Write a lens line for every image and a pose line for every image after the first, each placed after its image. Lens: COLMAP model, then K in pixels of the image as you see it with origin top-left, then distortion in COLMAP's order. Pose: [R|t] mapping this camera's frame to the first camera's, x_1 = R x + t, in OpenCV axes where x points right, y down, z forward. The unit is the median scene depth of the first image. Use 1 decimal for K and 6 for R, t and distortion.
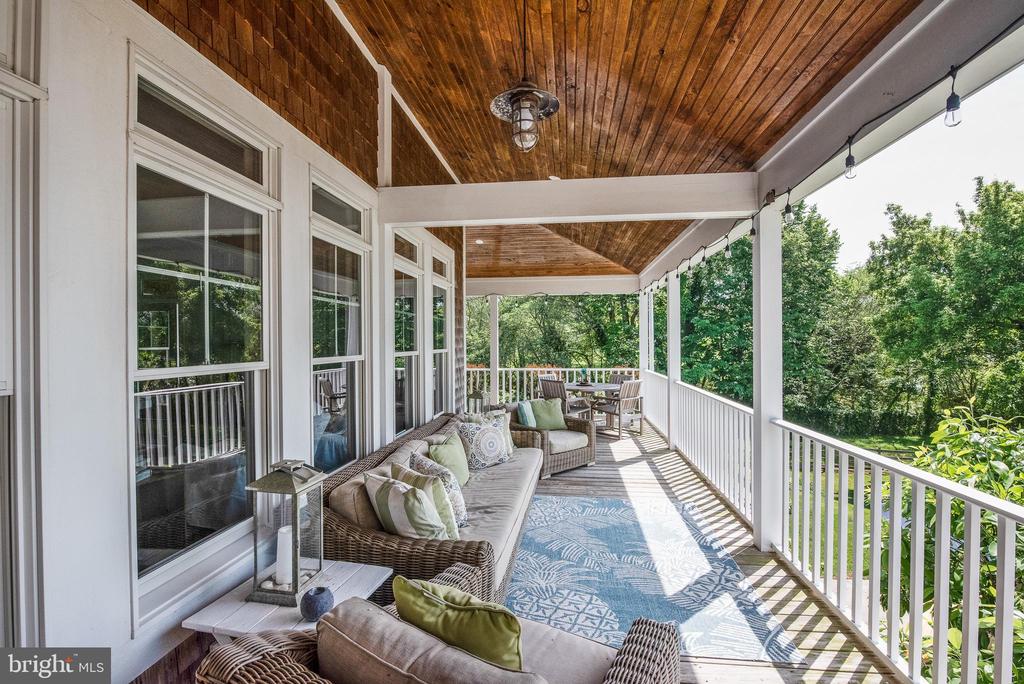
lens RADIAL K [[470.8, 0, 516.6], [0, 470.8, 343.4], [0, 0, 1]] dist [-0.010094, -0.000805]
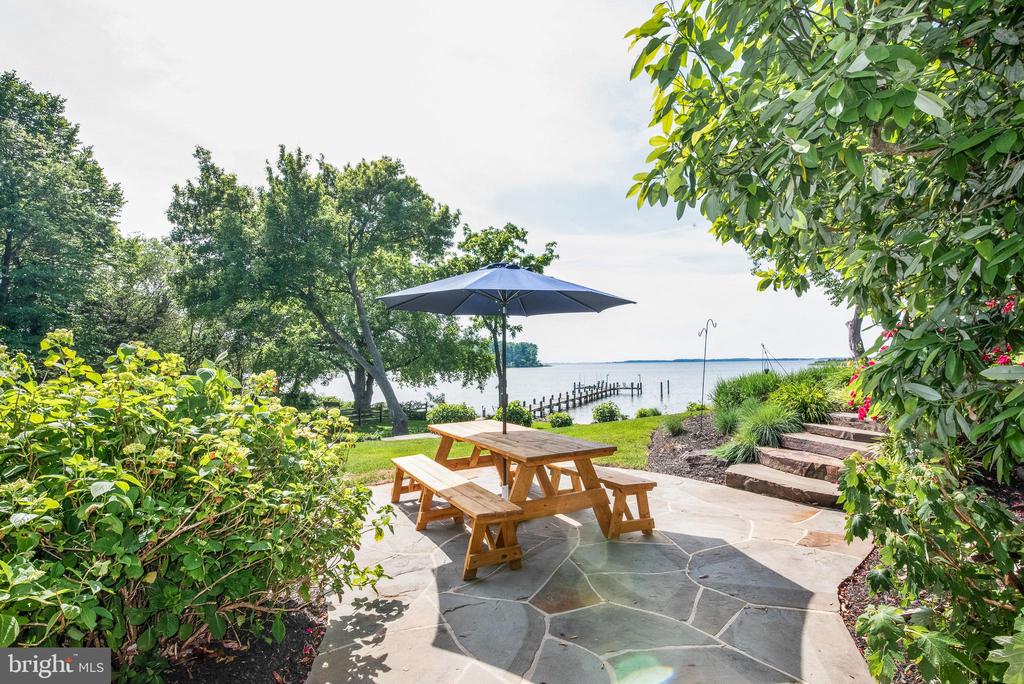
lens RADIAL K [[470.8, 0, 511.8], [0, 470.8, 345.2], [0, 0, 1]] dist [-0.010094, -0.000805]
pose [[0.224760, 0.038563, 0.973651, 0.249516], [0.009782, 0.999077, -0.041828, 0.490744], [-0.974365, 0.018925, 0.224175, 0.797089]]
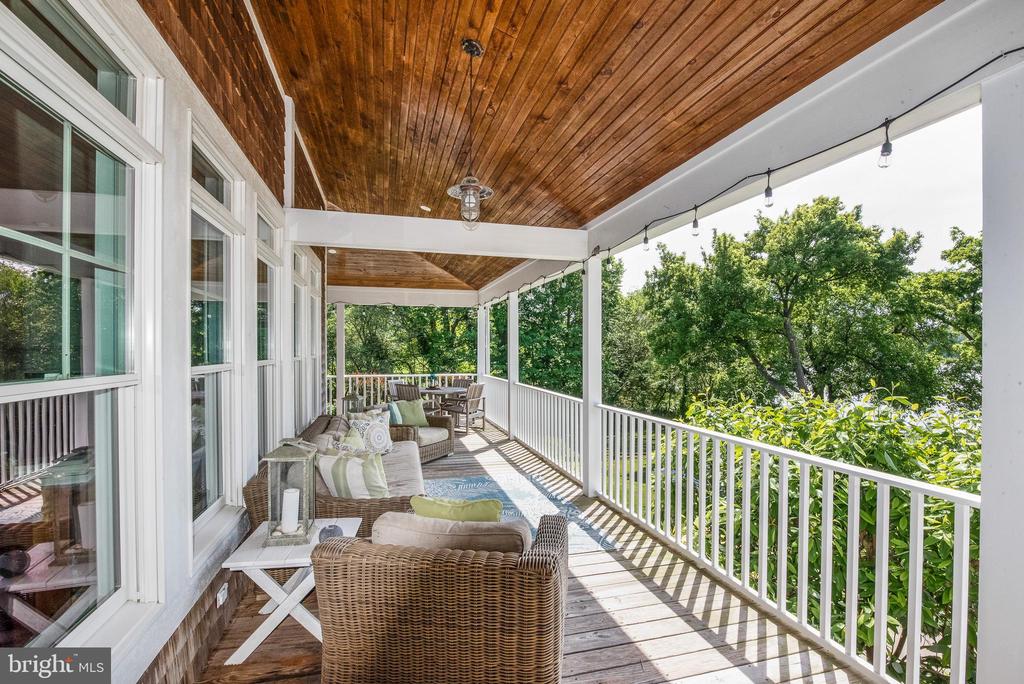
lens RADIAL K [[470.8, 0, 513.4], [0, 470.8, 349.5], [0, 0, 1]] dist [-0.010094, -0.000805]
pose [[0.929885, 0.007321, 0.367778, -0.108978], [-0.005402, 0.999966, -0.006245, 0.002827], [-0.367811, 0.003820, 0.929893, -0.121671]]
